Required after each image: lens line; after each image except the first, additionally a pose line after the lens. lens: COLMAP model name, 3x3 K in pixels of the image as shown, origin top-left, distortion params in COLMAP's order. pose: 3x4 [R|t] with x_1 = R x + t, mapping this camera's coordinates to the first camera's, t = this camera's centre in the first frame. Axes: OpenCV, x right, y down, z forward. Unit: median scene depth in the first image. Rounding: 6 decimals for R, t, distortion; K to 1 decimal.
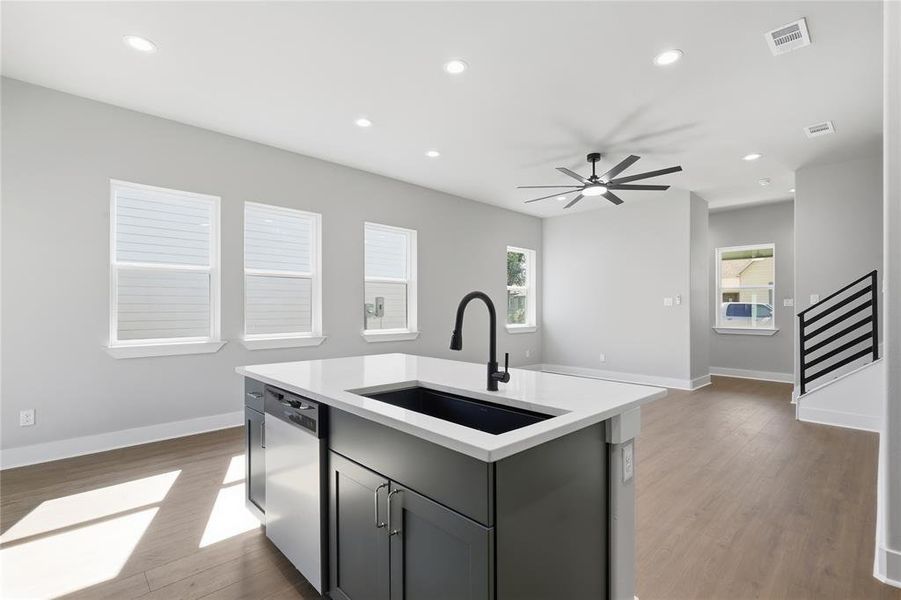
lens RADIAL K [[414.2, 0, 450.2], [0, 414.2, 307.7], [0, 0, 1]] dist [0.004184, 0.000319]
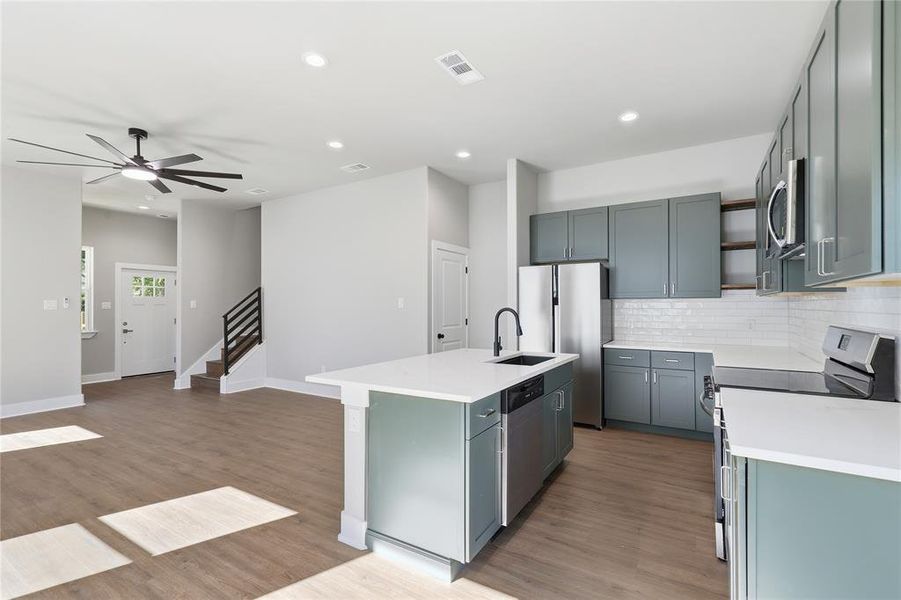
lens RADIAL K [[414.2, 0, 450.2], [0, 414.2, 307.7], [0, 0, 1]] dist [0.004184, 0.000319]
pose [[-0.253351, -0.003959, 0.967366, -0.708762], [-0.000372, 0.999992, 0.003995, -0.017674], [-0.967374, 0.000652, -0.253351, 0.685932]]
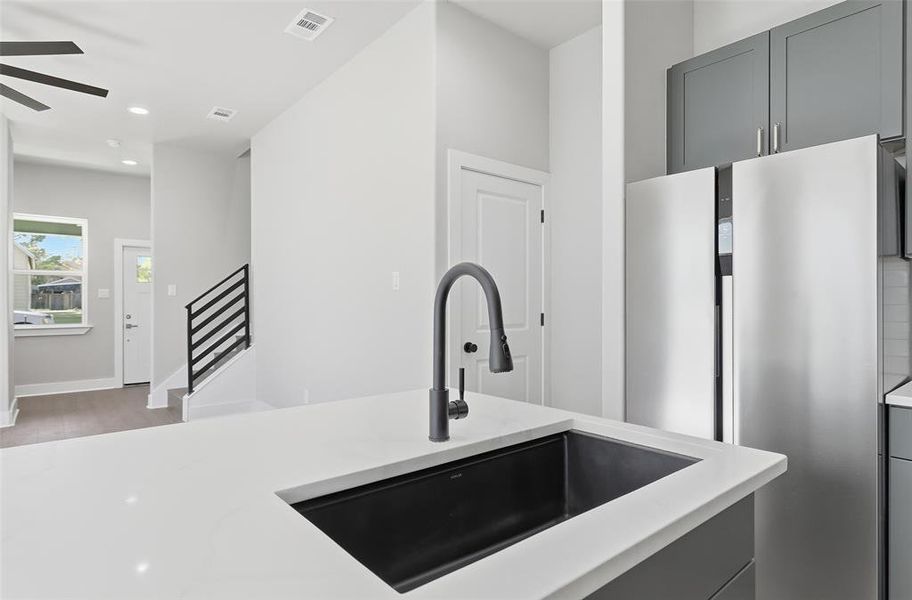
lens RADIAL K [[495.8, 0, 456.0], [0, 495.8, 300.0], [0, 0, 1]] dist [0.011822, -0.000260]
pose [[0.069478, 0.002006, 0.997581, -0.221162], [-0.001438, 0.999997, -0.001911, 0.004598], [-0.997582, -0.001302, 0.069481, 0.367614]]
